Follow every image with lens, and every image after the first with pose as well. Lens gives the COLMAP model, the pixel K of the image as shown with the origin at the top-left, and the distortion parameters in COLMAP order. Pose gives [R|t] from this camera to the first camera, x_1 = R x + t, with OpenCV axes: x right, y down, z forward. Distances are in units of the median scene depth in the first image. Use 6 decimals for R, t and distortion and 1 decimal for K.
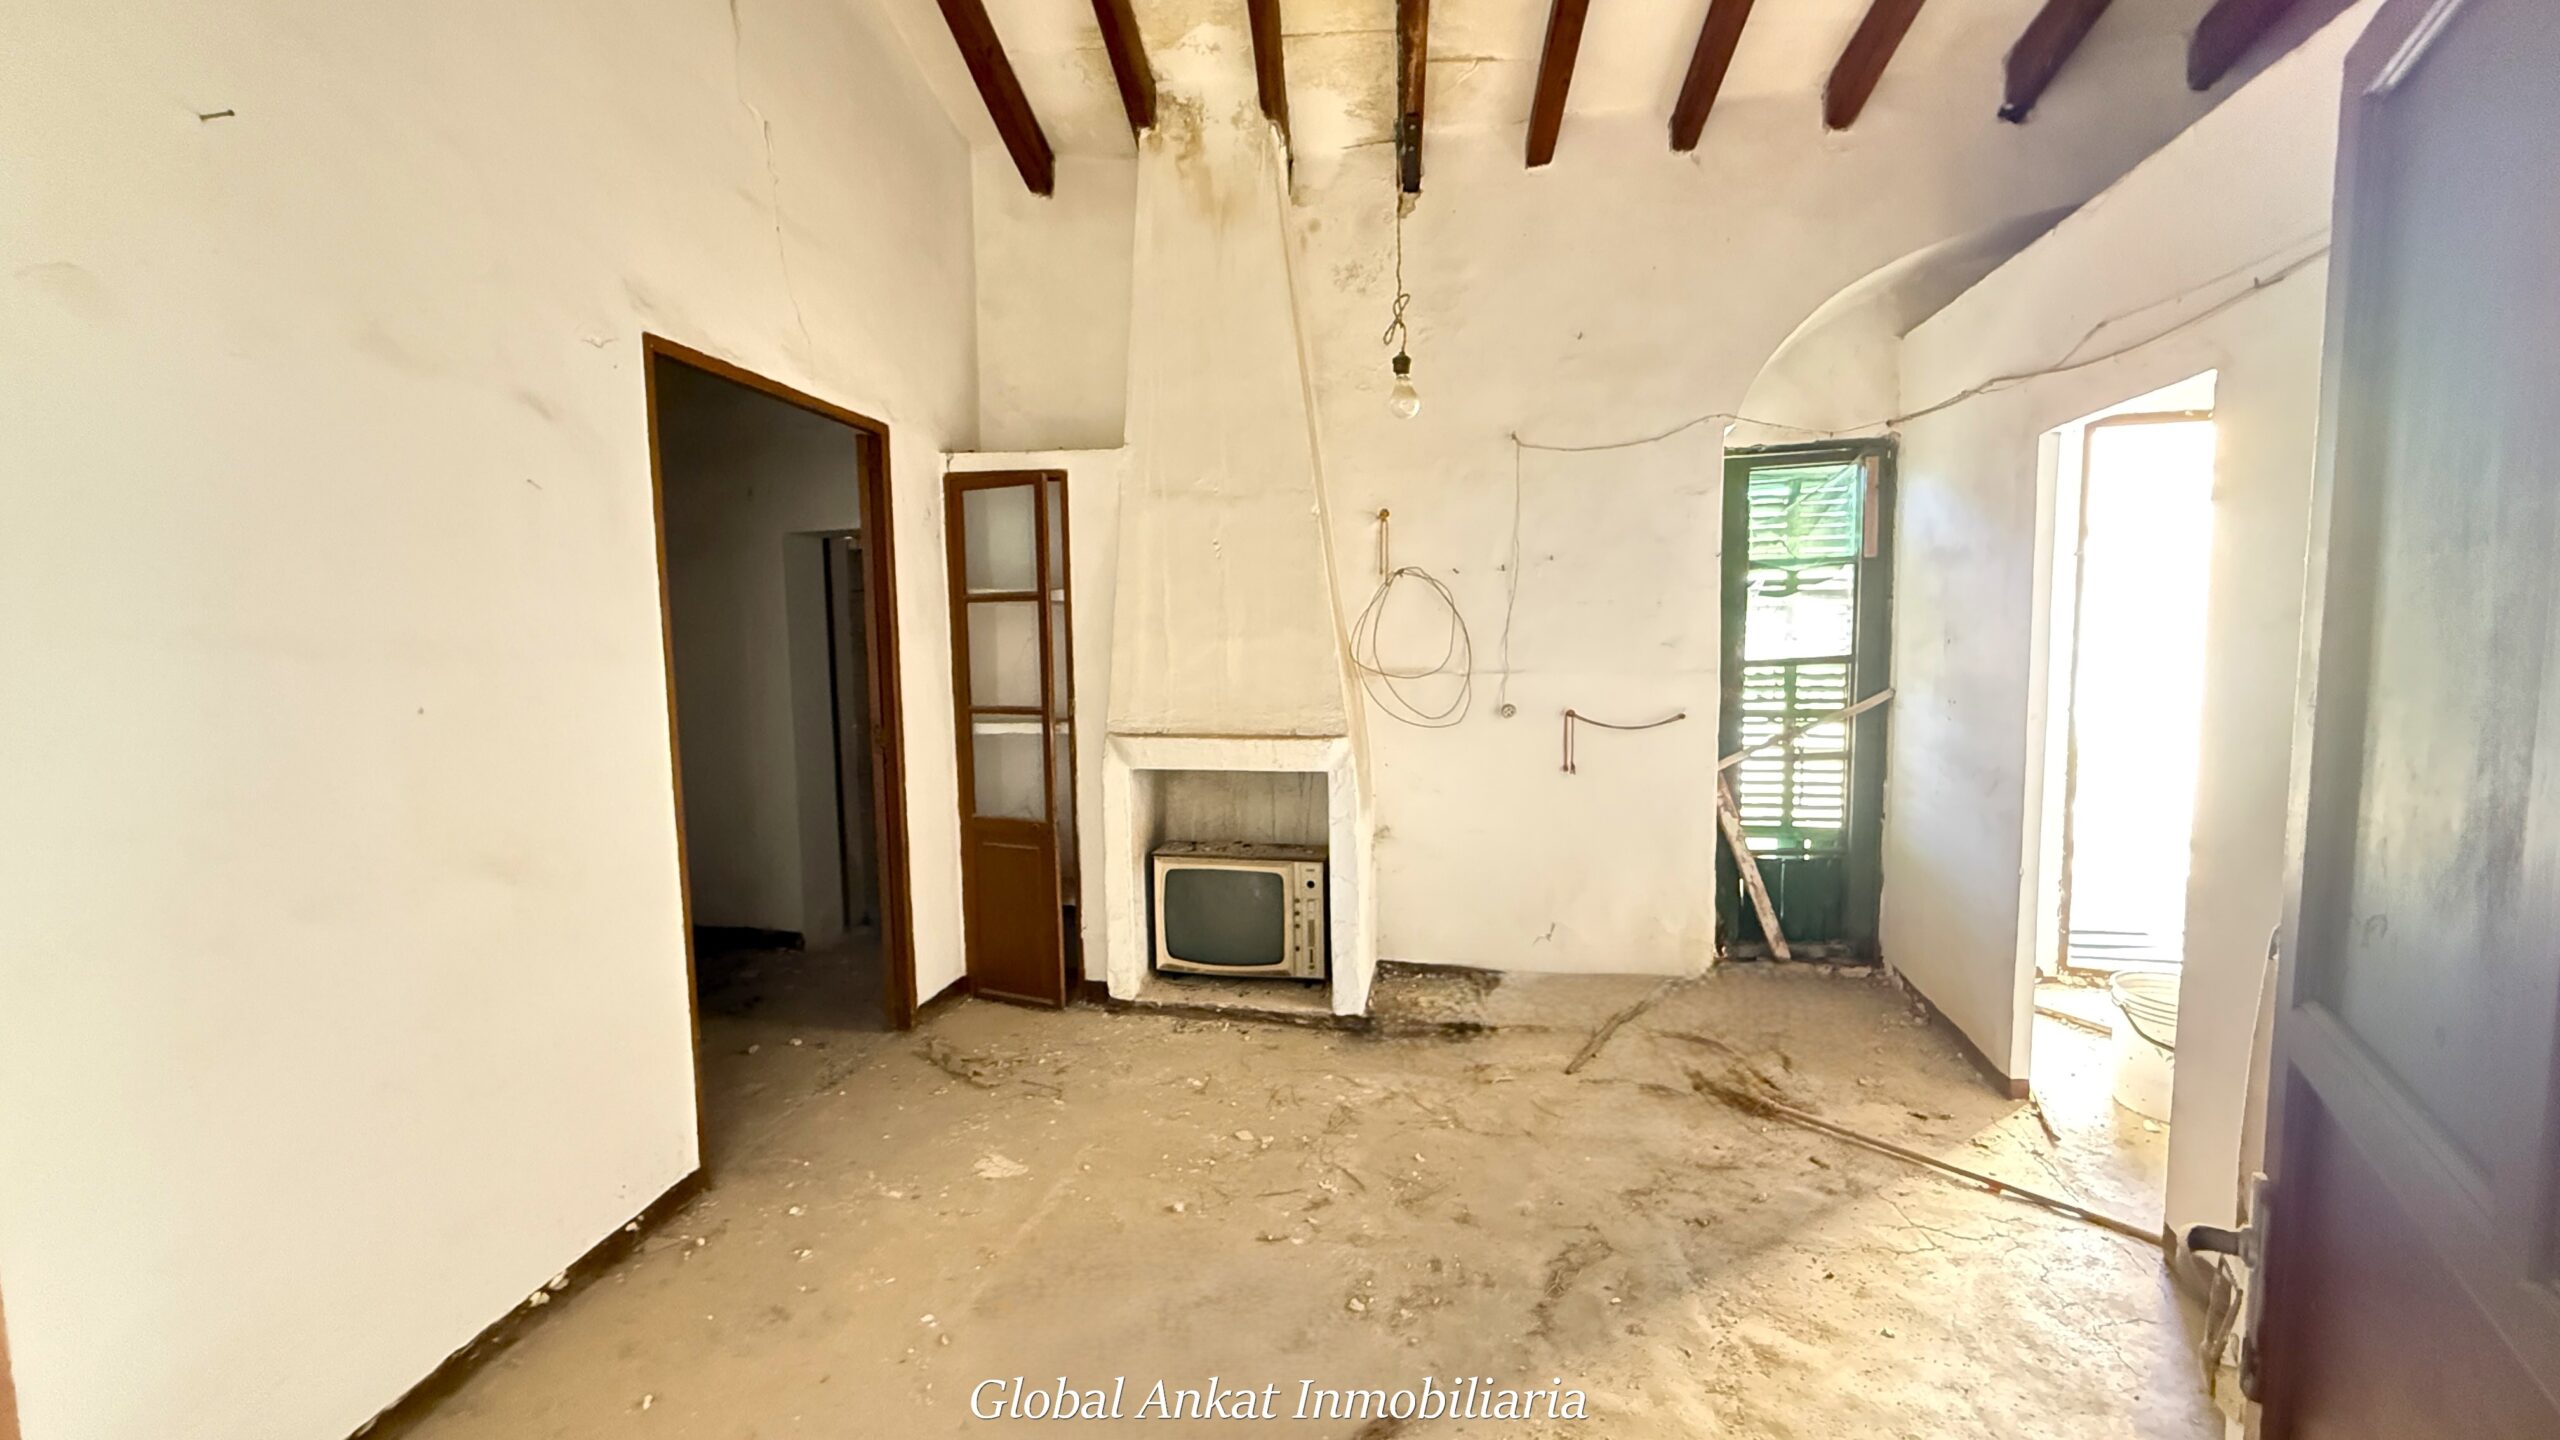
lens RADIAL K [[1020.2, 0, 1271.2], [0, 1020.2, 718.2], [0, 0, 1]] dist [-0.001418, 0.000315]
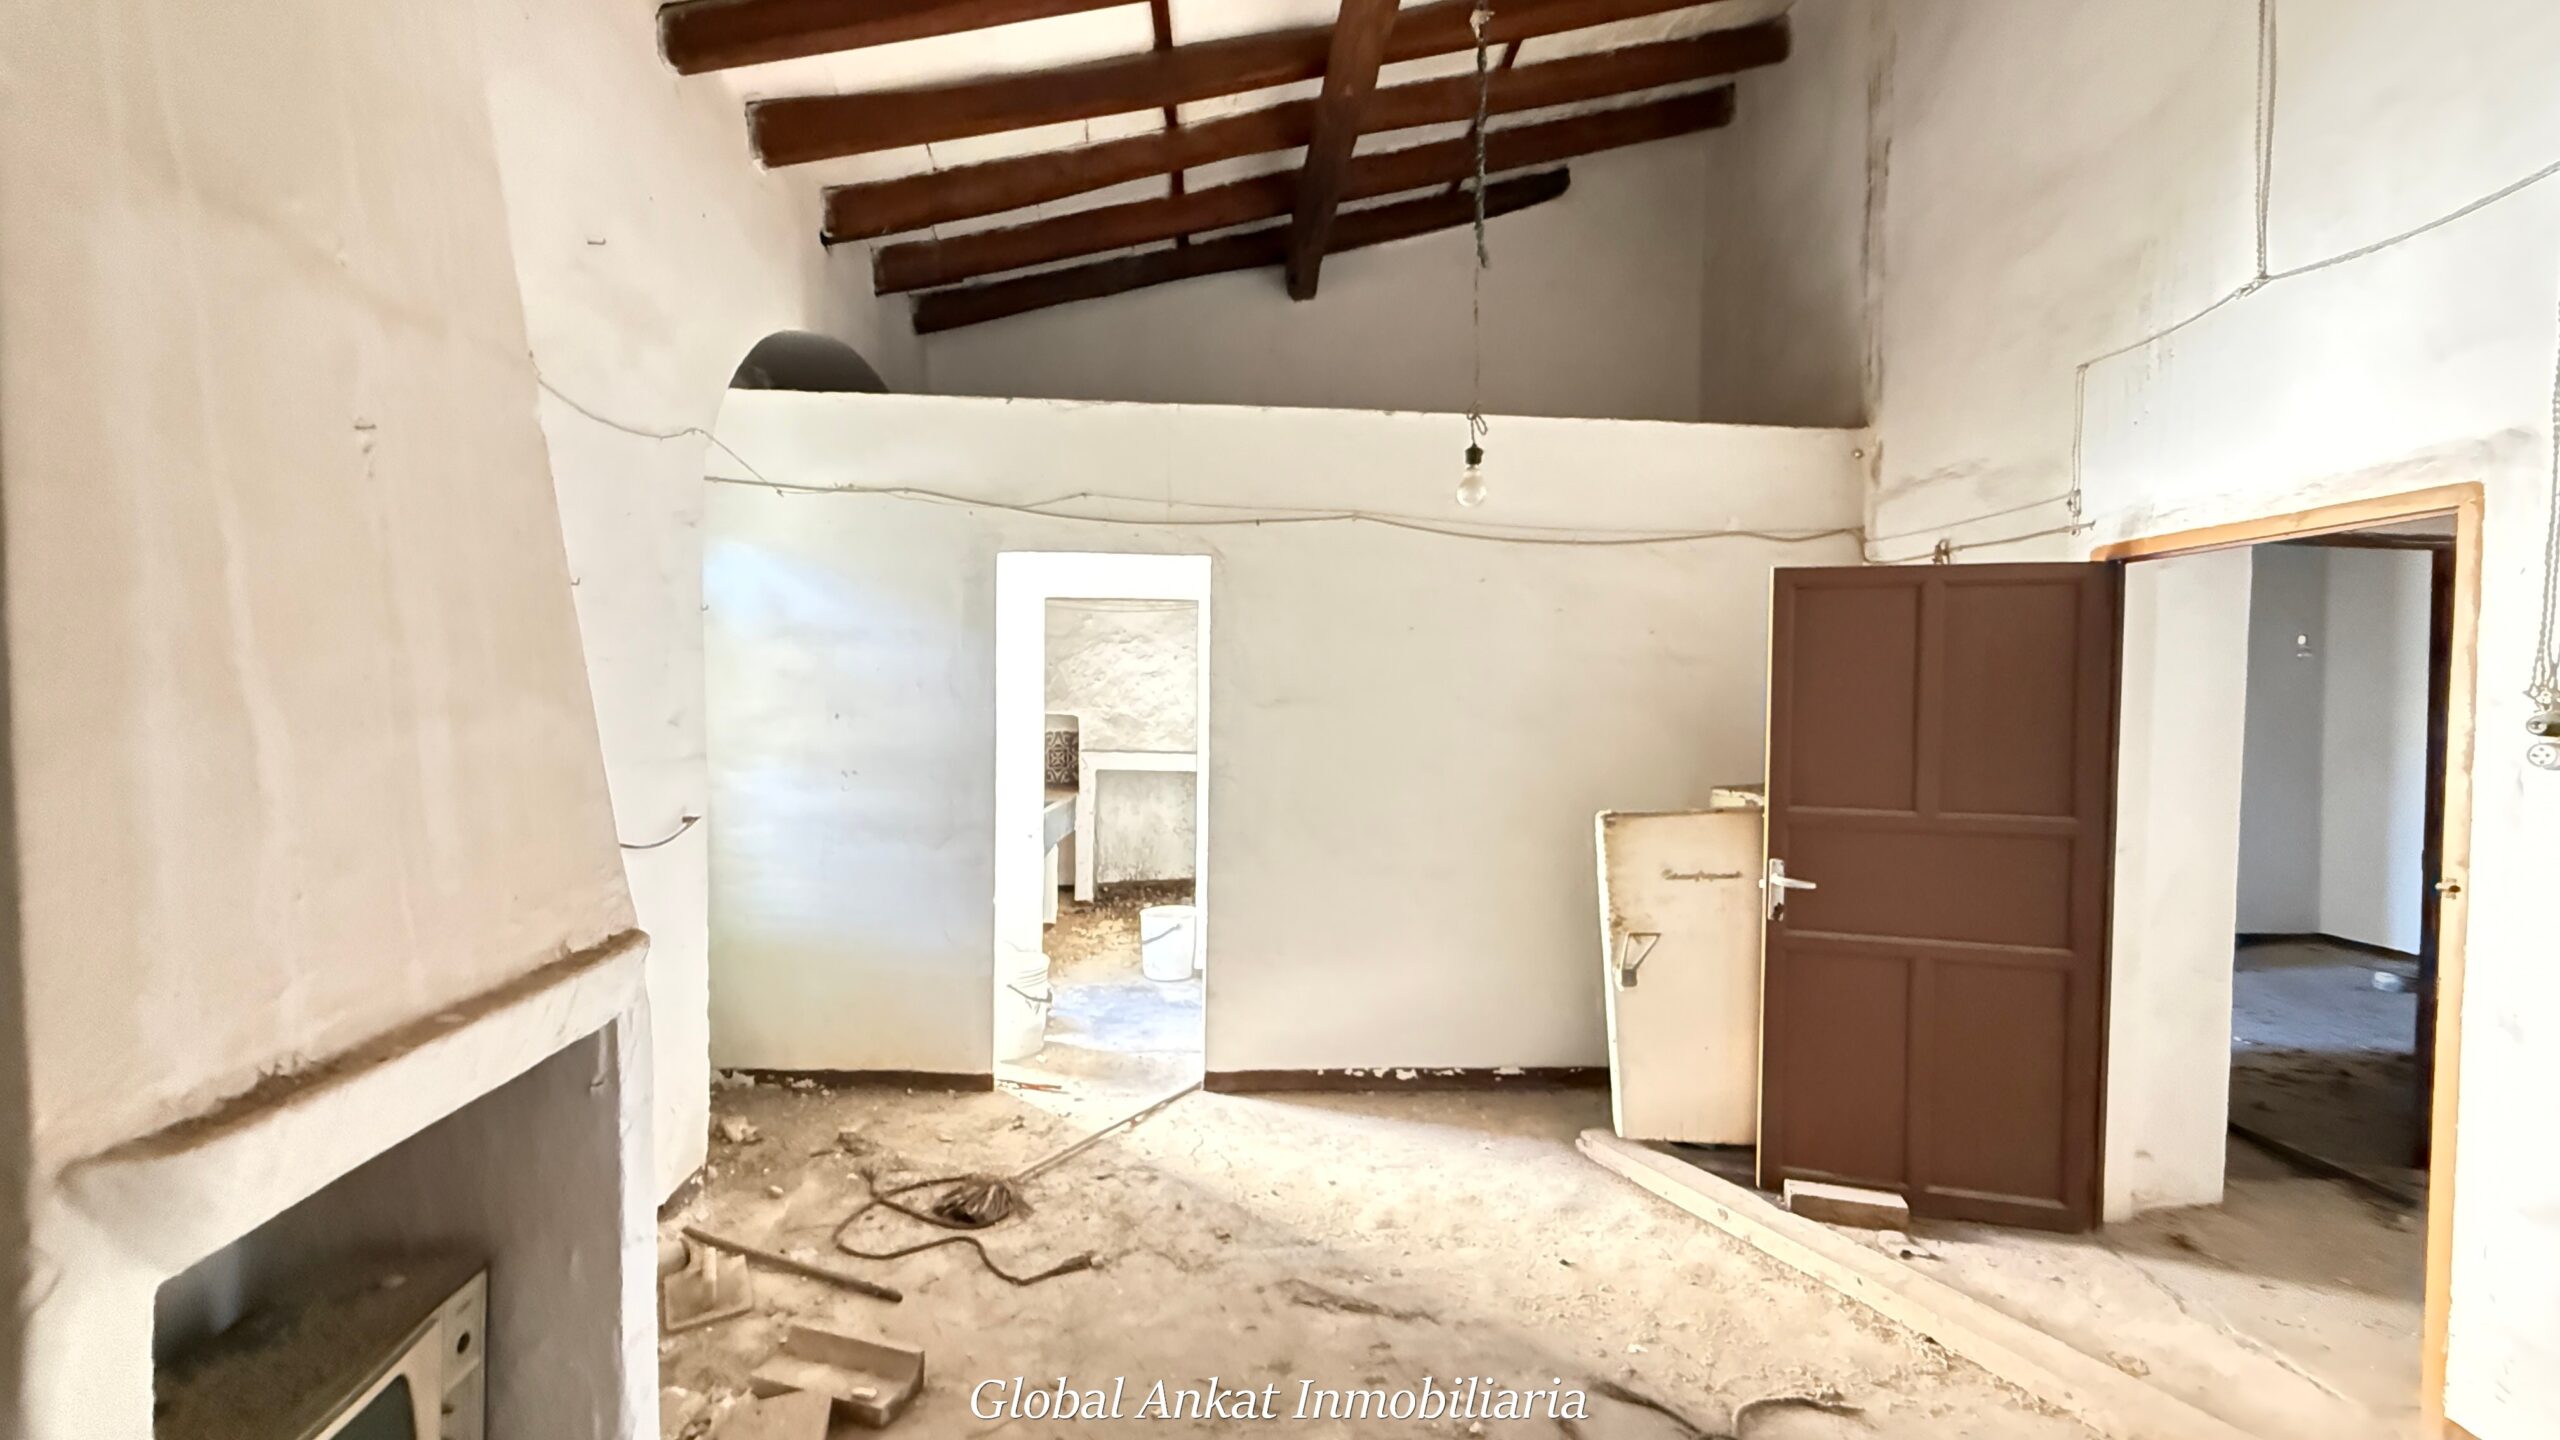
lens RADIAL K [[1020.2, 0, 1287.0], [0, 1020.2, 719.0], [0, 0, 1]] dist [-0.001418, 0.000315]
pose [[-0.297834, -0.010576, 0.954559, -0.527705], [0.073725, 0.996697, 0.034046, -0.082307], [-0.951766, 0.080515, -0.296071, 0.975683]]
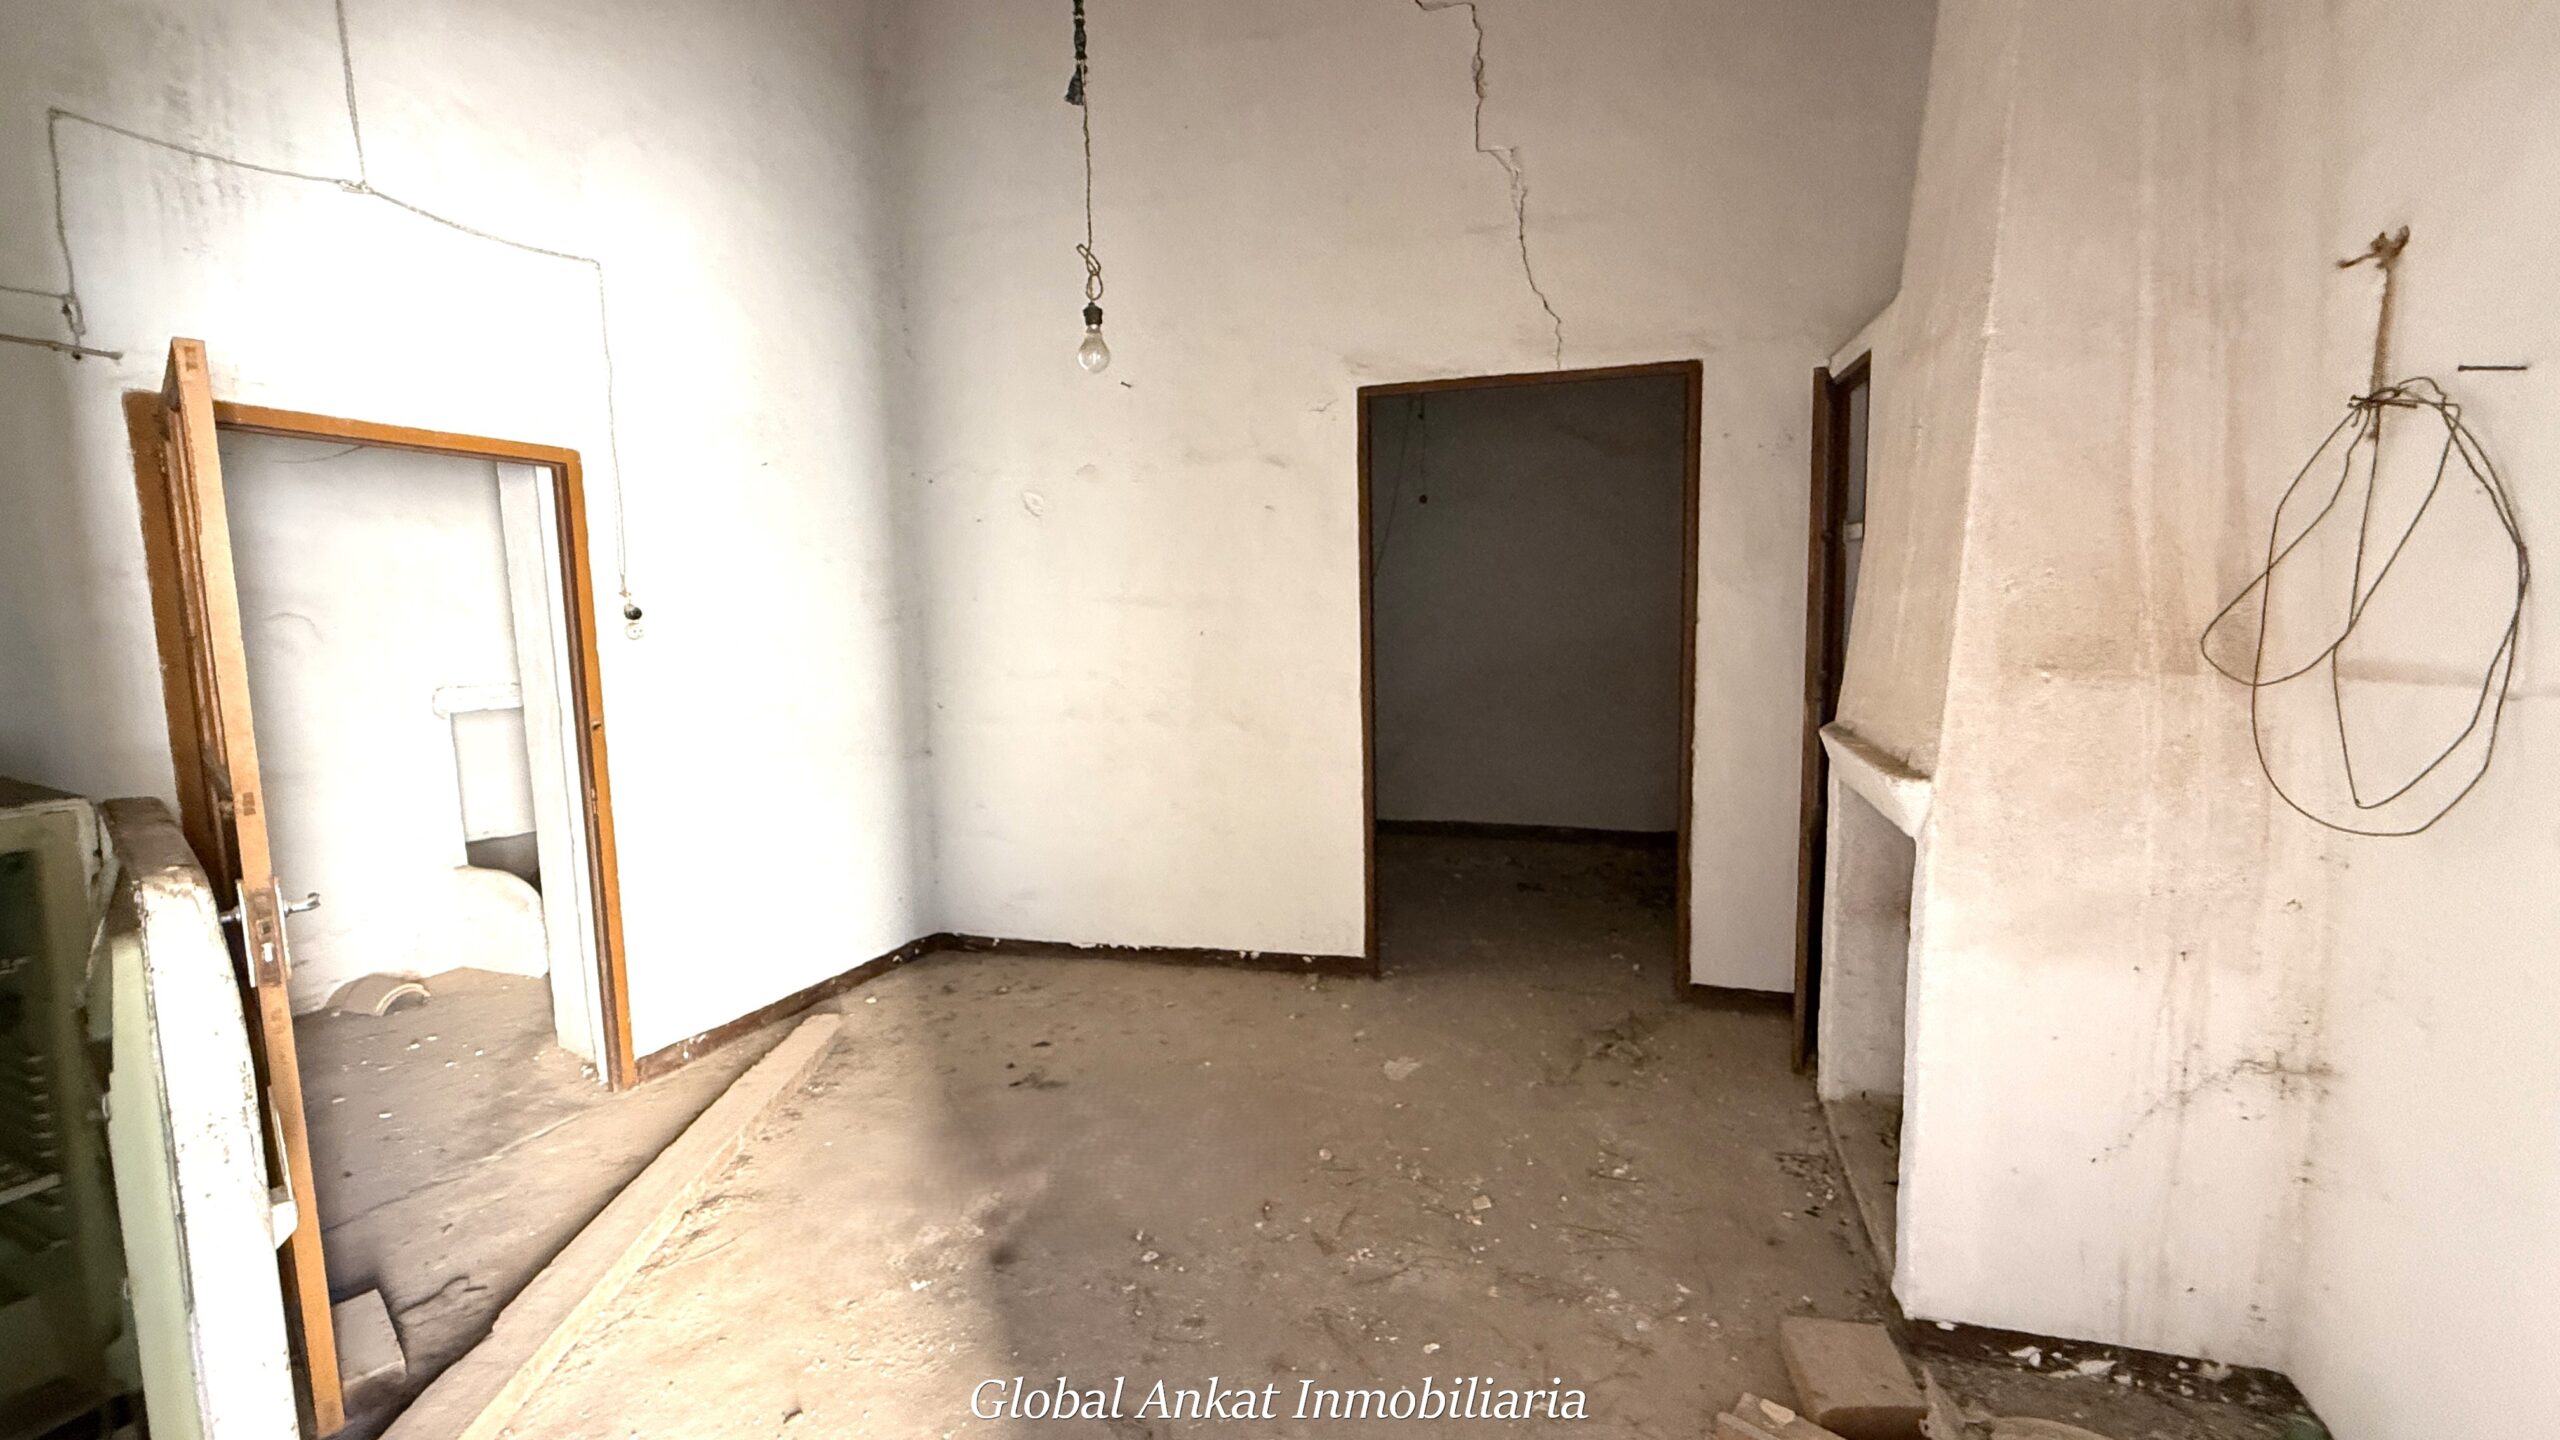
lens RADIAL K [[1020.2, 0, 1278.3], [0, 1020.2, 716.7], [0, 0, 1]] dist [-0.001418, 0.000315]
pose [[-0.126949, 0.119579, -0.984675, 0.705580], [-0.063520, 0.989689, 0.128377, -0.066937], [0.989873, 0.078844, -0.118044, 0.845251]]
